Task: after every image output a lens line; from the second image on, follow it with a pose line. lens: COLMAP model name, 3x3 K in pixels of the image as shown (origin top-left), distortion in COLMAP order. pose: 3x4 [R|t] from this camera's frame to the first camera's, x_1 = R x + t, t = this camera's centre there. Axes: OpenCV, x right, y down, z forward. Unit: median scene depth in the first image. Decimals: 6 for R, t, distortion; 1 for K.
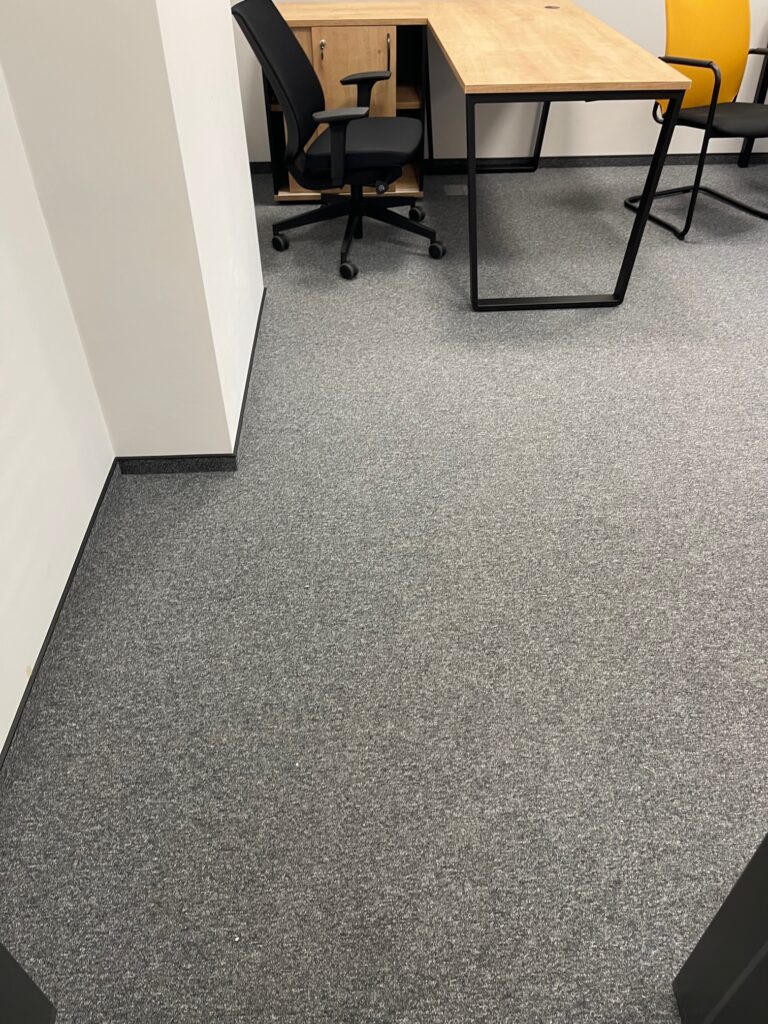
lens RADIAL K [[764.3, 0, 388.5], [0, 764.3, 516.7], [0, 0, 1]] dist [0.068927, -0.088096]
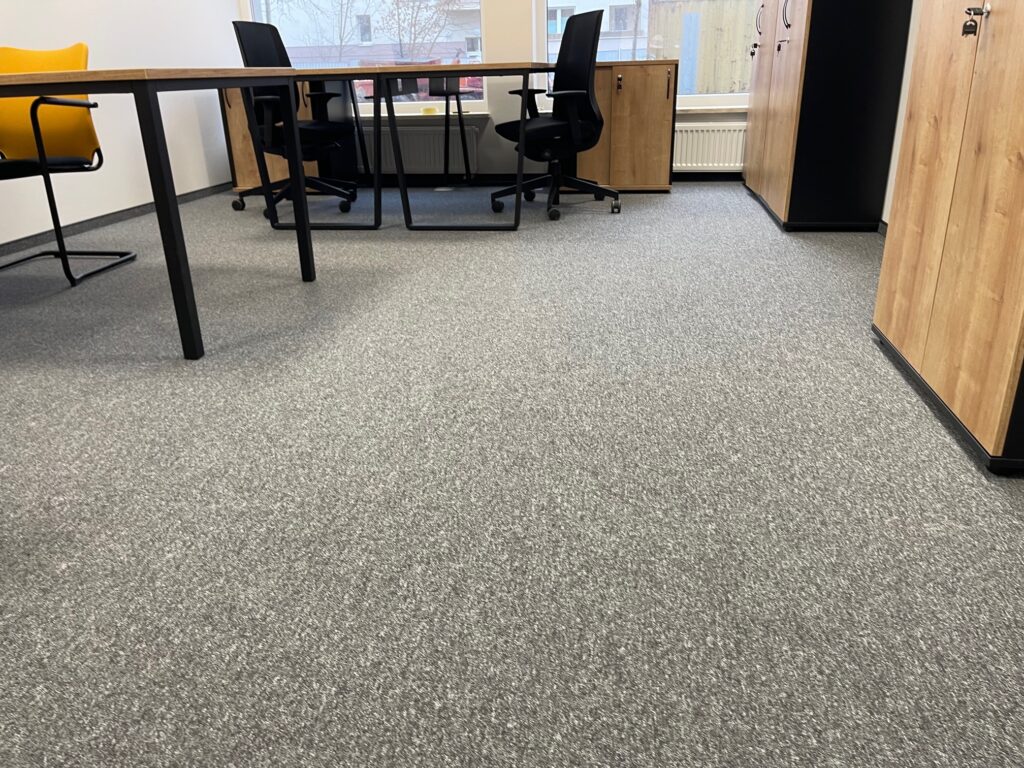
lens RADIAL K [[764.3, 0, 512.0], [0, 764.3, 384.0], [0, 0, 1]] dist [0.068927, -0.088096]
pose [[0.203721, -0.377731, 0.903226, 0.061487], [0.663269, 0.731843, 0.156459, -0.226906], [-0.720119, 0.567208, 0.399629, 0.643000]]
